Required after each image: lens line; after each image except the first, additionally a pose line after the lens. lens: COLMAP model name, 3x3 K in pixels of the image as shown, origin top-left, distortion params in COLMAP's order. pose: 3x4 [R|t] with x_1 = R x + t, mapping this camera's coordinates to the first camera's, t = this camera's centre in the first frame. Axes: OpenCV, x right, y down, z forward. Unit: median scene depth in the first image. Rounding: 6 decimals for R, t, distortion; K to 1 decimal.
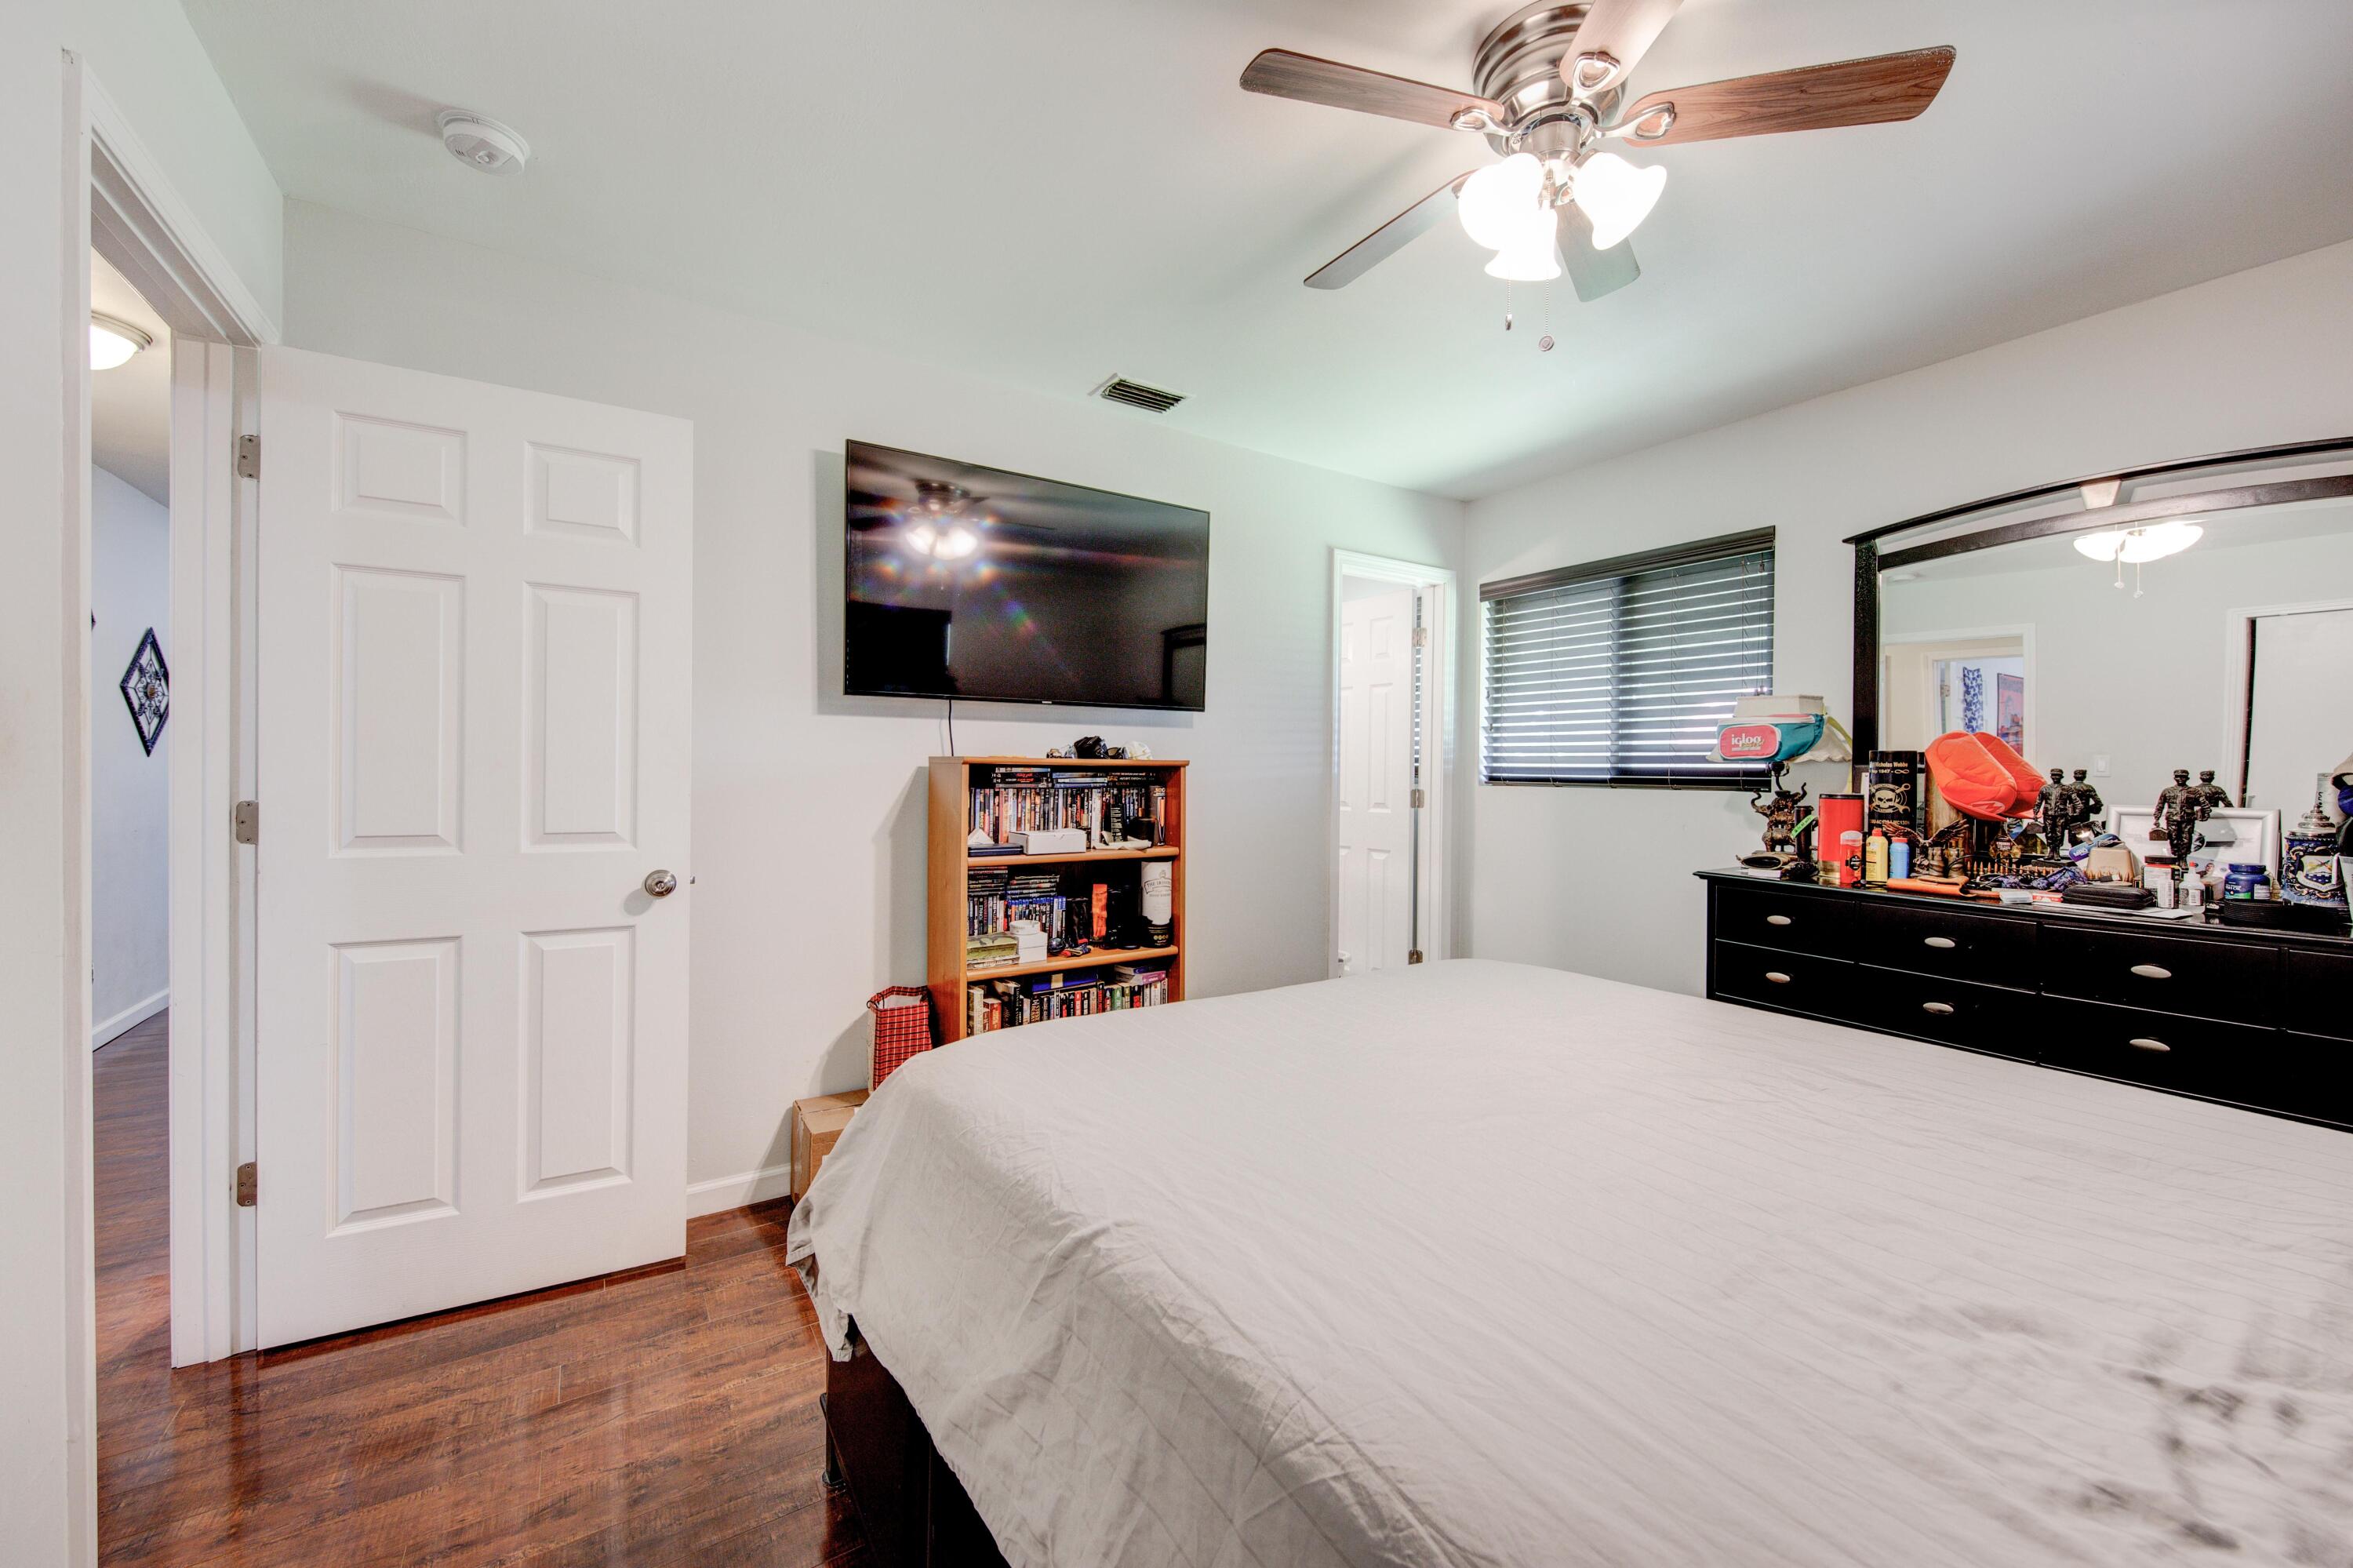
lens RADIAL K [[912.2, 0, 1176.5], [0, 912.2, 784.0], [0, 0, 1]] dist [0.000676, 0.000057]
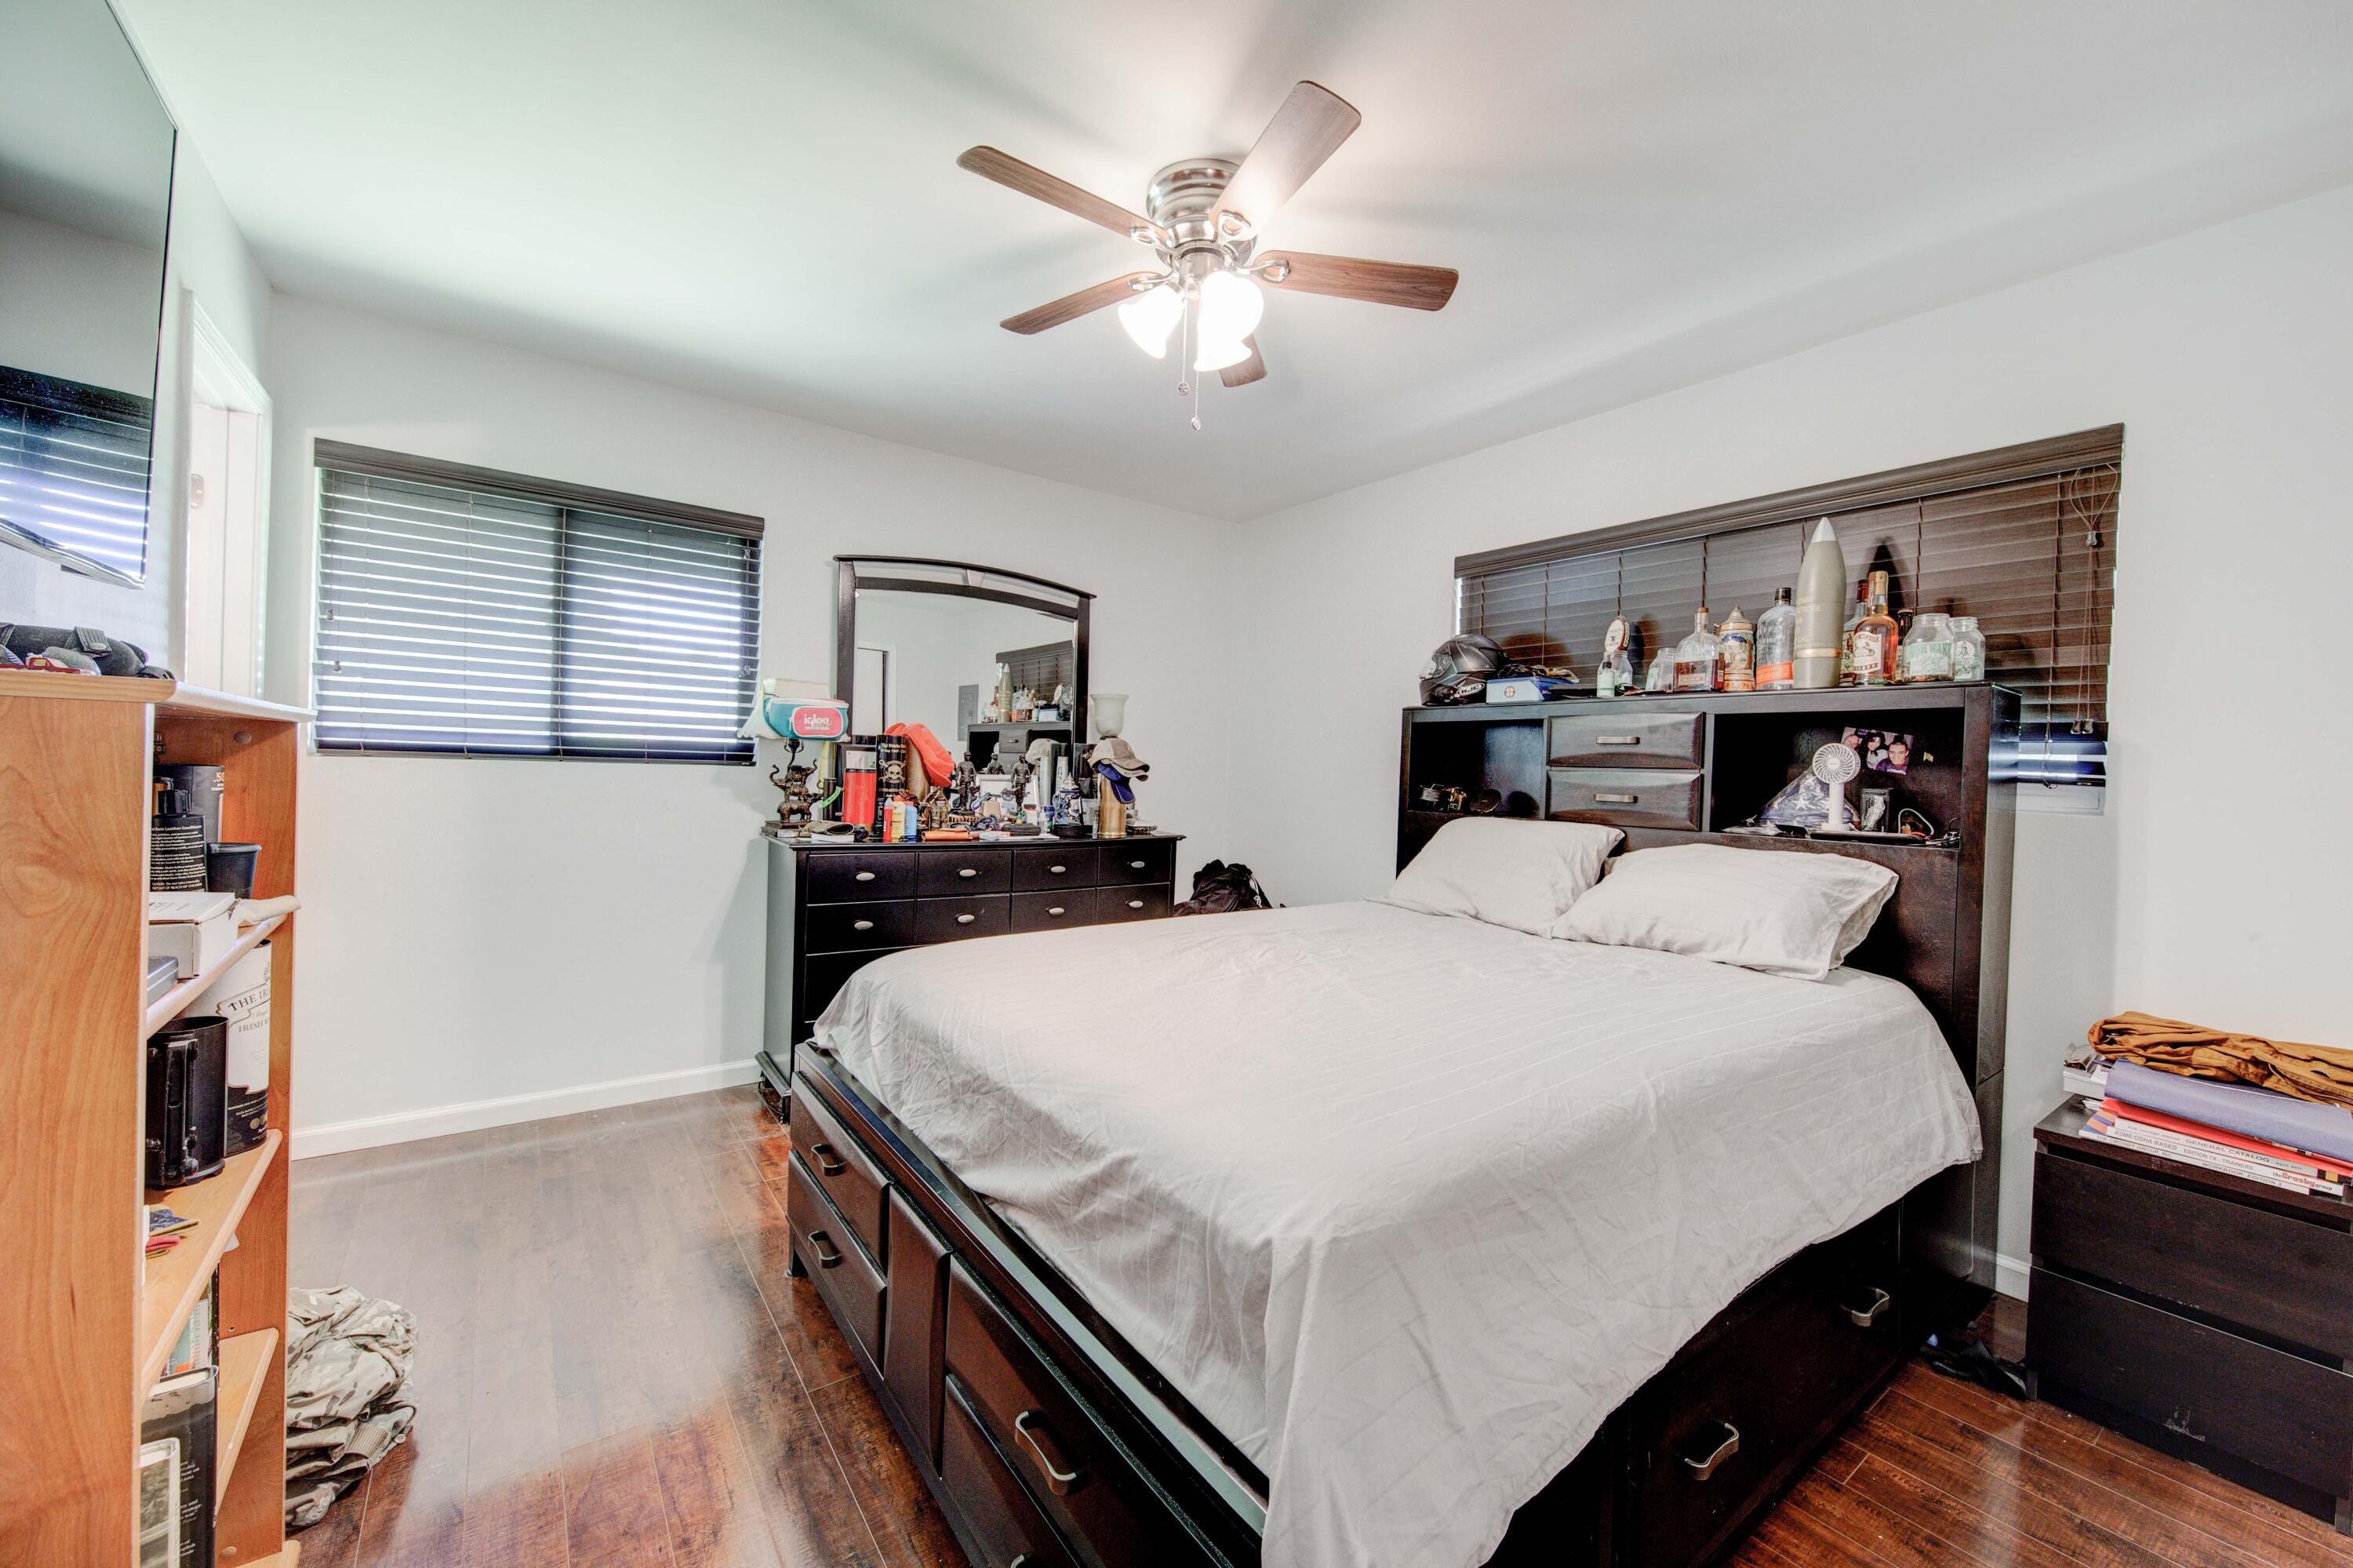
lens RADIAL K [[912.2, 0, 1176.5], [0, 912.2, 784.0], [0, 0, 1]] dist [0.000676, 0.000057]
pose [[-0.076869, -0.024937, 0.996729, -0.450328], [-0.013652, 0.999620, 0.023956, -0.002795], [-0.996948, -0.011766, -0.077180, 0.581646]]
